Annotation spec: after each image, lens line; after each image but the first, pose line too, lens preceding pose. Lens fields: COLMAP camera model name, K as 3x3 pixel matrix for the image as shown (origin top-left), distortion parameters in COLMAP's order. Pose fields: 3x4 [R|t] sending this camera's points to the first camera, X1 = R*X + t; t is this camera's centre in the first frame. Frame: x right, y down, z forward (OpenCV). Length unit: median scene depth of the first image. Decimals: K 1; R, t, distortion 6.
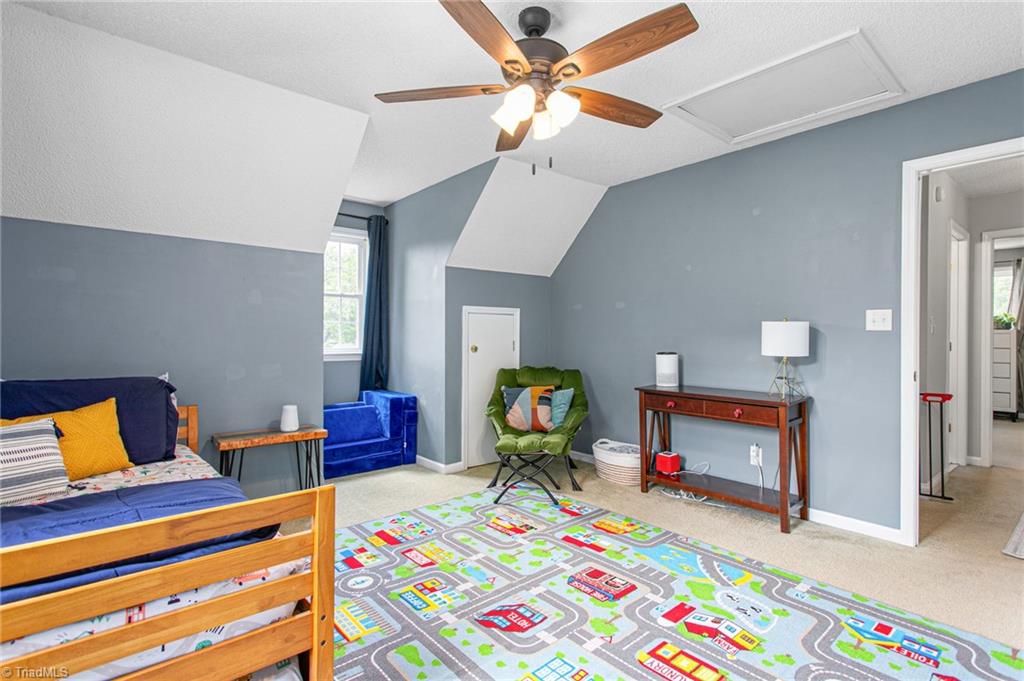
lens RADIAL K [[498.2, 0, 517.3], [0, 498.2, 340.0], [0, 0, 1]] dist [0.000948, 0.000782]
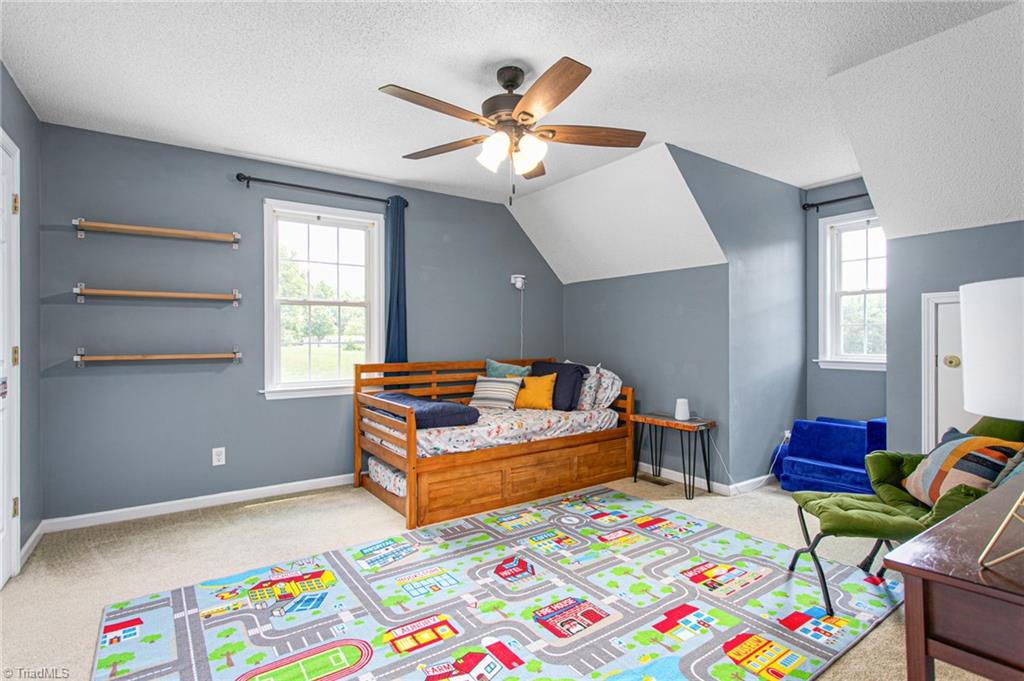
lens RADIAL K [[498.2, 0, 517.3], [0, 498.2, 340.0], [0, 0, 1]] dist [0.000948, 0.000782]
pose [[-0.102916, -0.004548, -0.994680, 0.999668], [-0.003547, 0.999985, -0.004205, -0.007956], [0.994684, 0.003095, -0.102931, 0.921427]]
